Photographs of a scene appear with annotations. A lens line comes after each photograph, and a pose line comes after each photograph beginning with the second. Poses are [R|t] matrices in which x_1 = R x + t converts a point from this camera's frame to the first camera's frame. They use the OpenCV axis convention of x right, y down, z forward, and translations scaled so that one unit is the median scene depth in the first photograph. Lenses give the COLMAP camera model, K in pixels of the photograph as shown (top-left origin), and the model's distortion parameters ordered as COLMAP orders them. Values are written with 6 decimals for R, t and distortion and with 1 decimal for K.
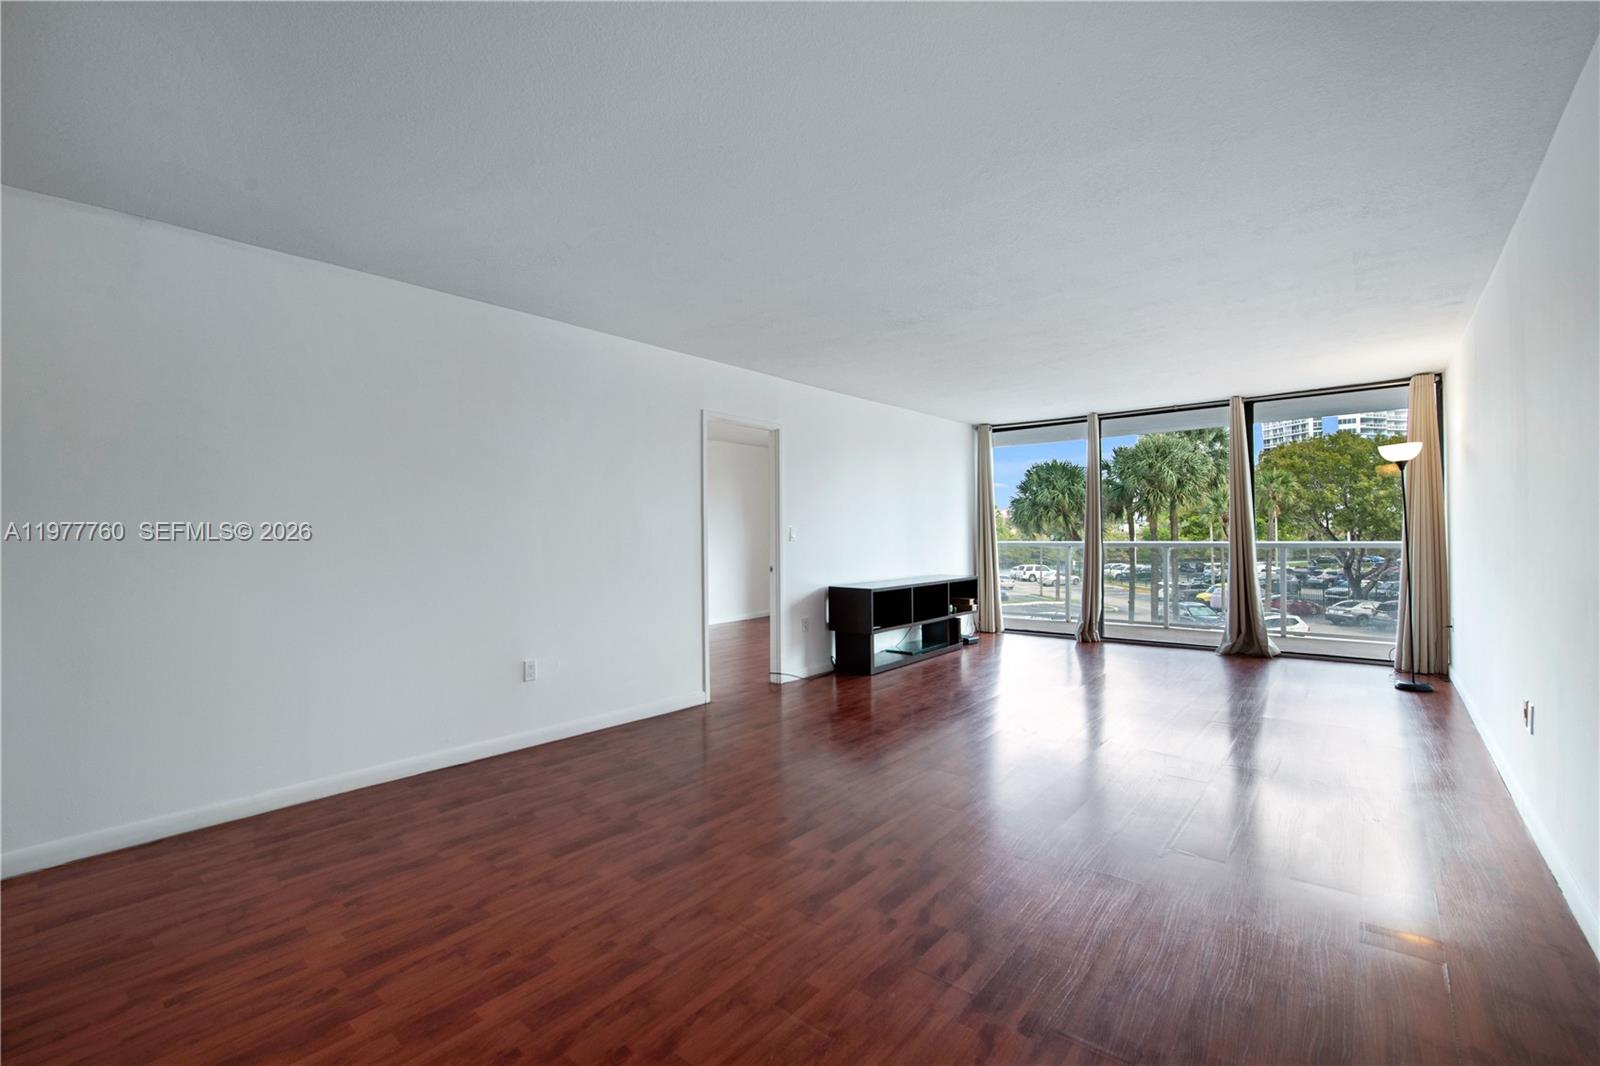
lens RADIAL K [[679.7, 0, 840.5], [0, 679.7, 532.0], [0, 0, 1]] dist [-0.008339, -0.000933]
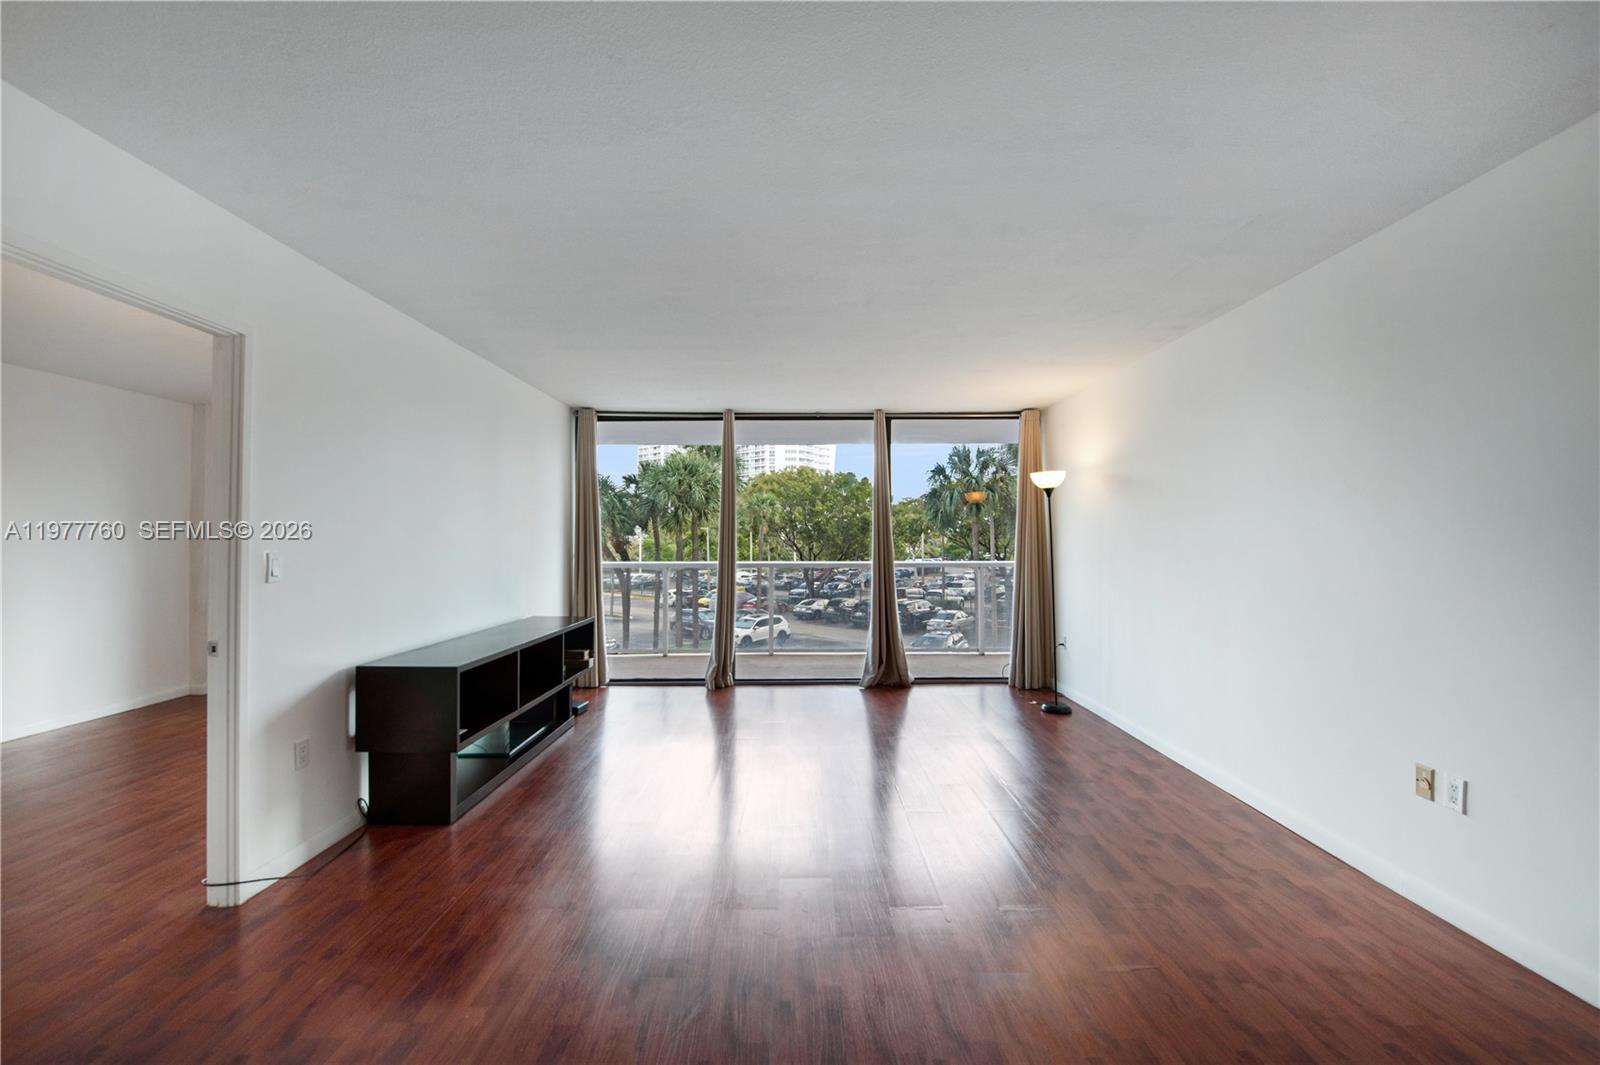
lens RADIAL K [[645.1, 0, 803.6], [0, 645.1, 532.5], [0, 0, 1]] dist [-0.017104, -0.000116]
pose [[0.781328, 0.016791, 0.623895, -0.044631], [-0.007227, 0.999814, -0.017859, -0.012063], [-0.624079, 0.009445, 0.781304, 0.322538]]
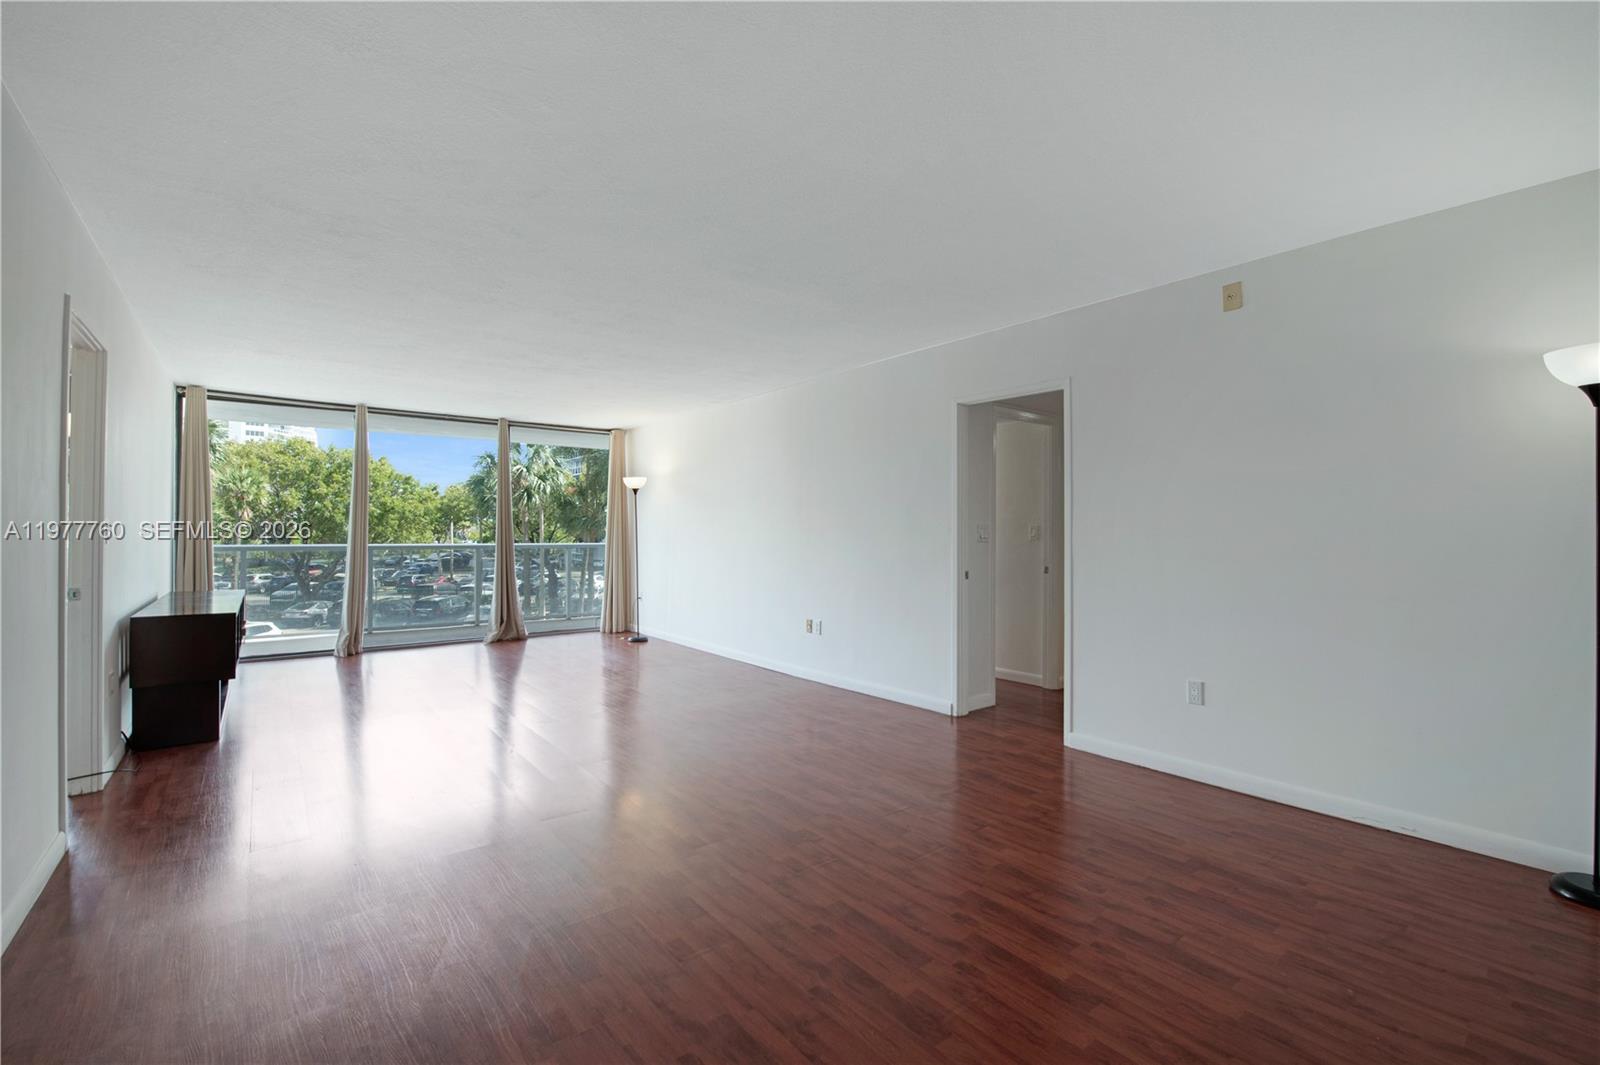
lens RADIAL K [[676.0, 0, 790.6], [0, 676.0, 527.5], [0, 0, 1]] dist [-0.007472, 0.000113]
pose [[0.232718, 0.018926, 0.972360, -0.369918], [-0.006767, 0.999818, -0.017841, 0.003866], [-0.972521, -0.002428, 0.232804, 0.216778]]
